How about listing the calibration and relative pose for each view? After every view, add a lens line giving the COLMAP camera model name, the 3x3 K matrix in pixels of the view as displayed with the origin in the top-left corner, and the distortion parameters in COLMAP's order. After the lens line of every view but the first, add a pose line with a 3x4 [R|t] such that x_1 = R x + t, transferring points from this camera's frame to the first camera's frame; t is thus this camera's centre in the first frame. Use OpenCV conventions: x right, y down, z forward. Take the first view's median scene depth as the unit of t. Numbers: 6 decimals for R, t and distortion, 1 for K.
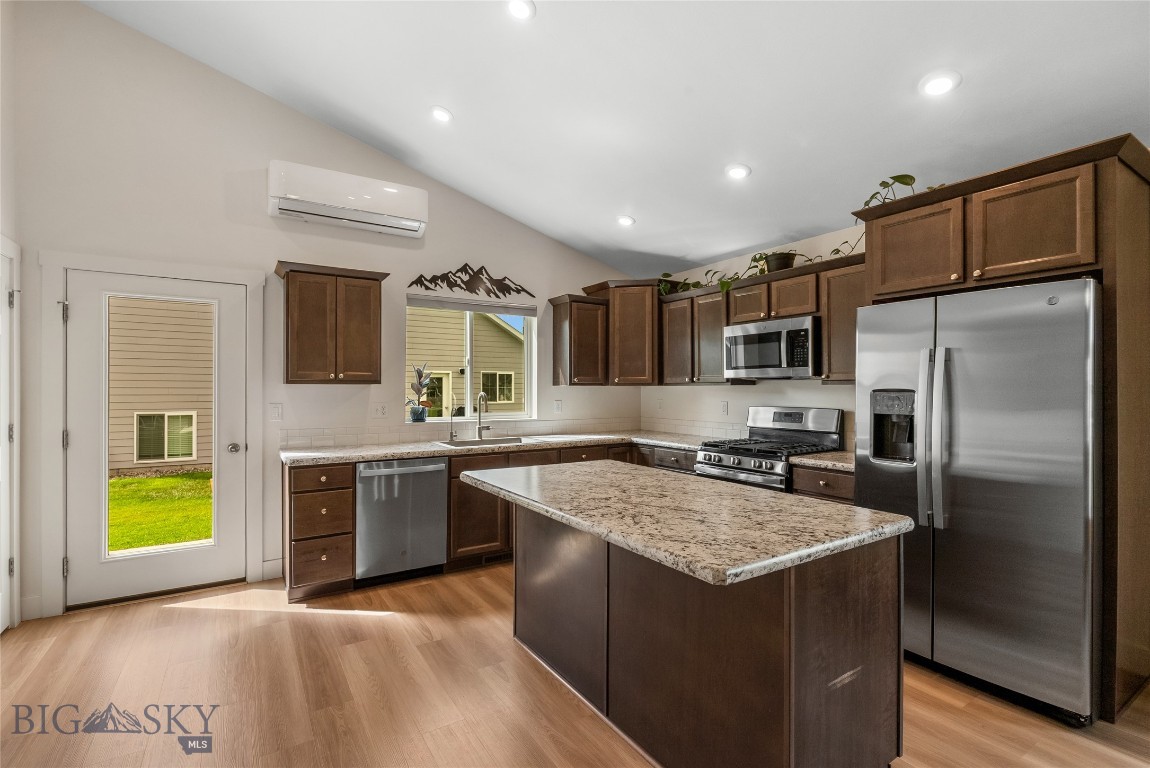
lens RADIAL K [[515.4, 0, 576.5], [0, 515.4, 386.9], [0, 0, 1]] dist [-0.004697, 0.000952]
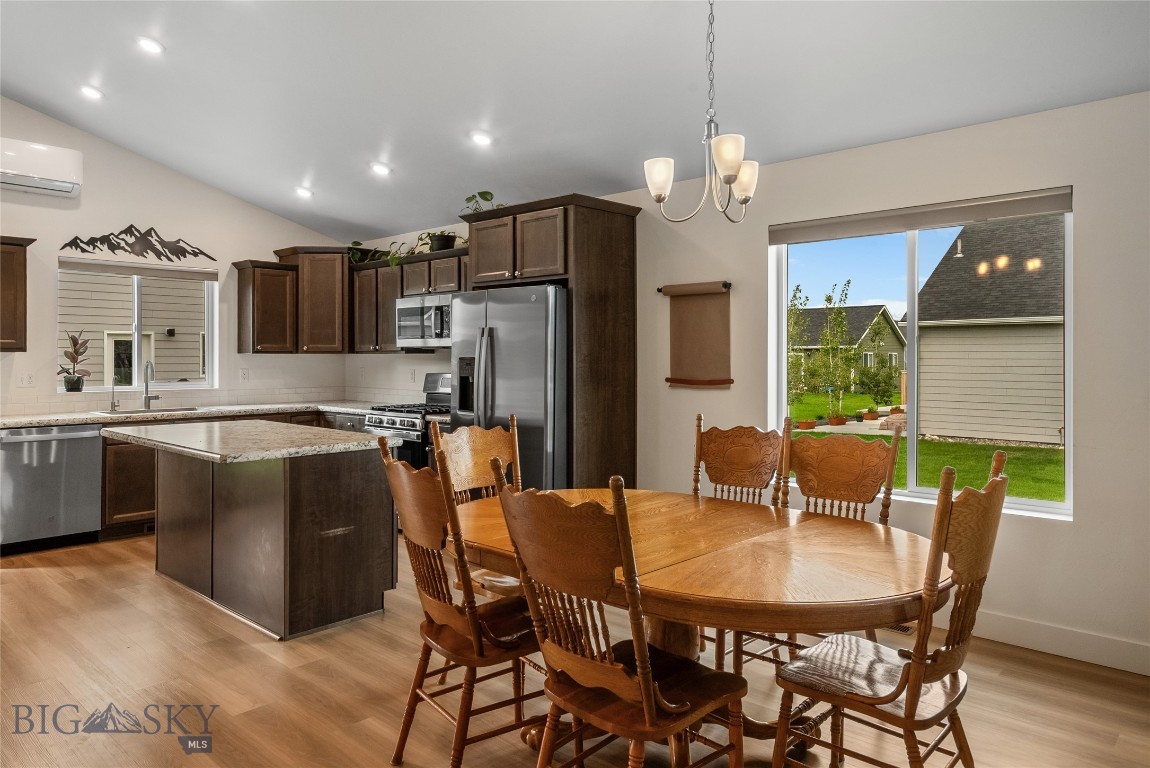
lens RADIAL K [[750.9, 0, 567.7], [0, 750.9, 357.4], [0, 0, 1]] dist [0.004491, 0.008836]
pose [[0.970867, 0.000604, 0.239619, 0.284634], [-0.001751, 0.999988, 0.004577, -0.003596], [-0.239614, -0.004863, 0.970856, -0.658714]]
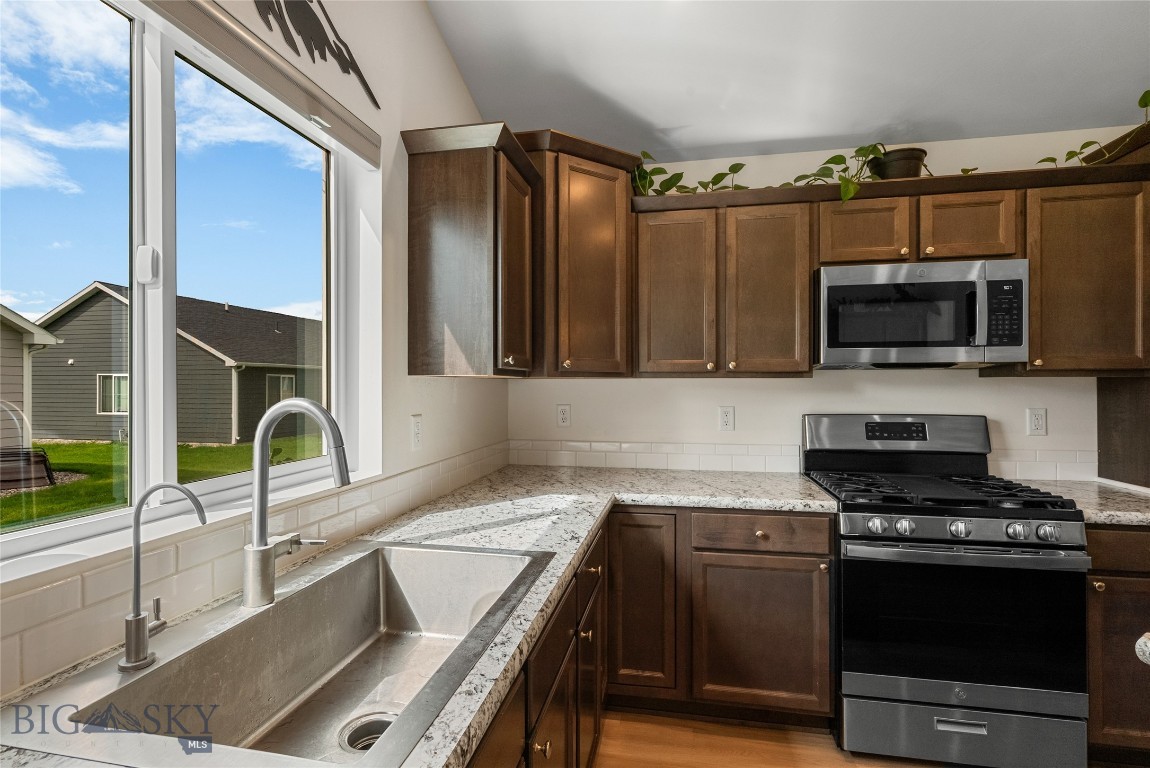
lens RADIAL K [[537.4, 0, 574.9], [0, 537.4, 385.3], [0, 0, 1]] dist [-0.009004, 0.001948]
pose [[0.700949, -0.002026, 0.713208, -0.311576], [-0.001884, 0.999987, 0.004691, 0.003499], [-0.713208, -0.004632, 0.700937, 0.875268]]
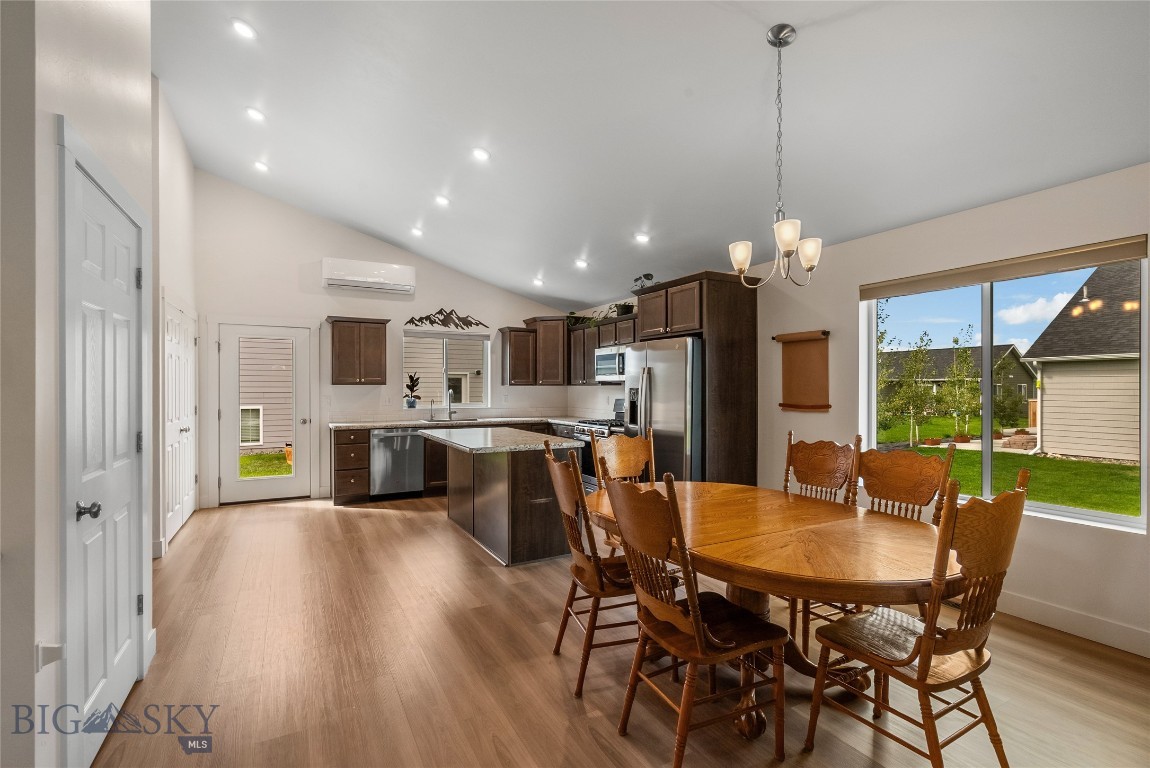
lens RADIAL K [[515.4, 0, 576.0], [0, 515.4, 388.8], [0, 0, 1]] dist [-0.004697, 0.000952]
pose [[0.997379, 0.000574, -0.072354, 0.378494], [-0.000075, 0.999976, 0.006903, -0.004354], [0.072356, -0.006880, 0.997355, -0.668306]]
